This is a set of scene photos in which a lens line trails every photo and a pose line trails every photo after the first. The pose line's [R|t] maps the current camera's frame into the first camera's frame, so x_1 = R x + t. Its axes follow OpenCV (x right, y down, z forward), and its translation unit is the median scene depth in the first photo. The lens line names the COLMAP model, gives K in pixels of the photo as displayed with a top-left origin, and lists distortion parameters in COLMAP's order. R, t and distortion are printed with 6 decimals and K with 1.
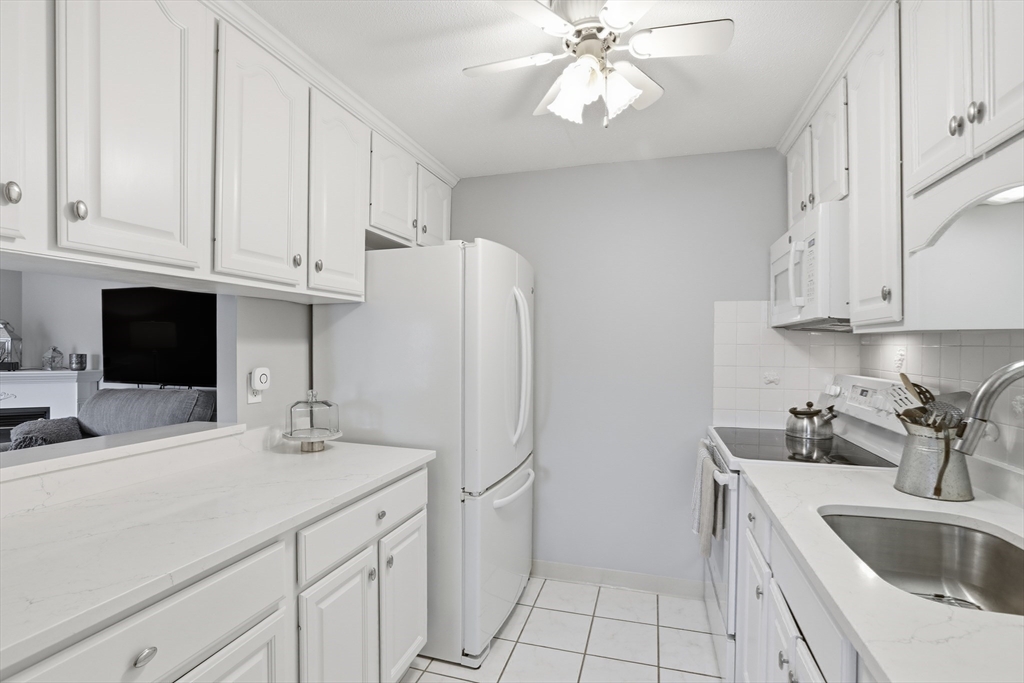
lens RADIAL K [[494.0, 0, 515.1], [0, 494.0, 347.1], [0, 0, 1]] dist [-0.049616, 0.012750]
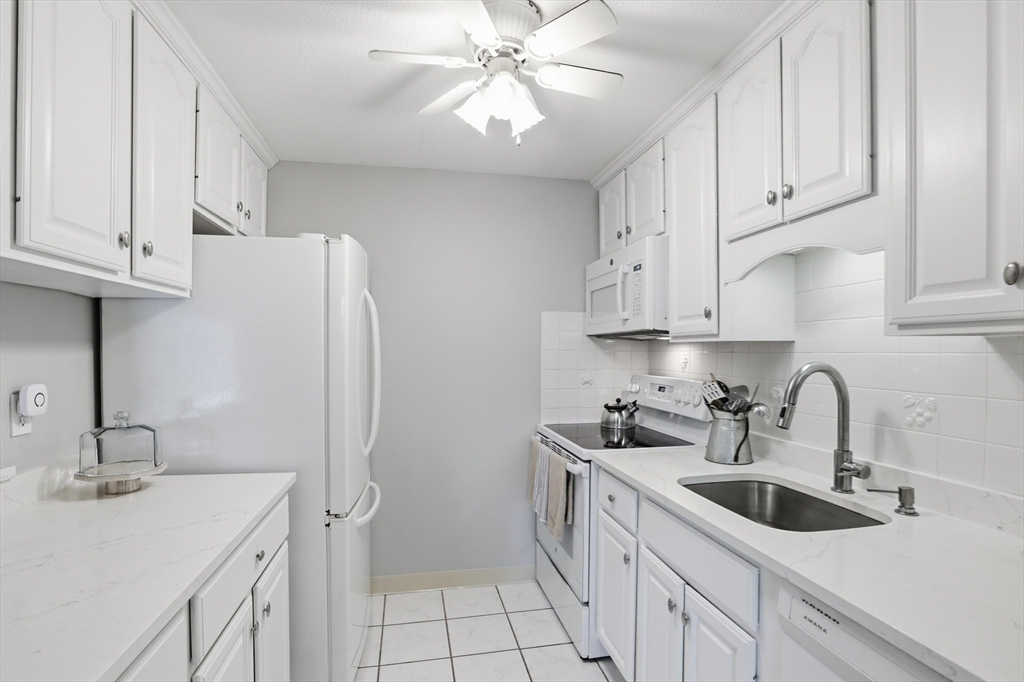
lens RADIAL K [[494.0, 0, 530.7], [0, 494.0, 355.2], [0, 0, 1]] dist [-0.049616, 0.012750]
pose [[0.872590, -0.004711, 0.488431, -0.226295], [0.000437, 0.999961, 0.008864, -0.005842], [-0.488454, -0.007521, 0.872558, 0.047189]]
